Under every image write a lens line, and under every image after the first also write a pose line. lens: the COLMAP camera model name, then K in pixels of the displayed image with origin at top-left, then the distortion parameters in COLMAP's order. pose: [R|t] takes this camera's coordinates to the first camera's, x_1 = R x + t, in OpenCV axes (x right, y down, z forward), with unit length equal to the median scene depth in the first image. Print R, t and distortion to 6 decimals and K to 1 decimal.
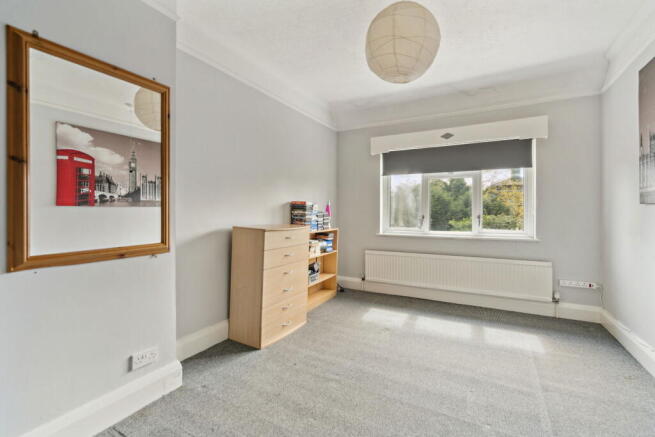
lens RADIAL K [[301.8, 0, 323.5], [0, 301.8, 211.5], [0, 0, 1]] dist [-0.001938, 0.000528]
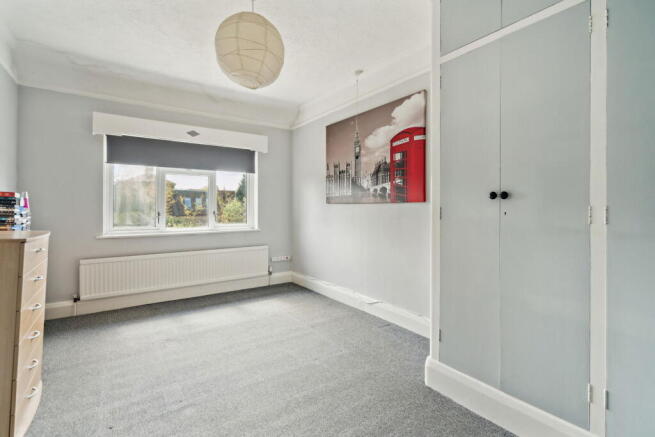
lens RADIAL K [[301.8, 0, 323.5], [0, 301.8, 211.5], [0, 0, 1]] dist [-0.001938, 0.000528]
pose [[0.440120, -0.011756, 0.897862, -0.329827], [0.000786, 0.999919, 0.012707, -0.000985], [-0.897939, -0.004886, 0.440093, 0.168231]]
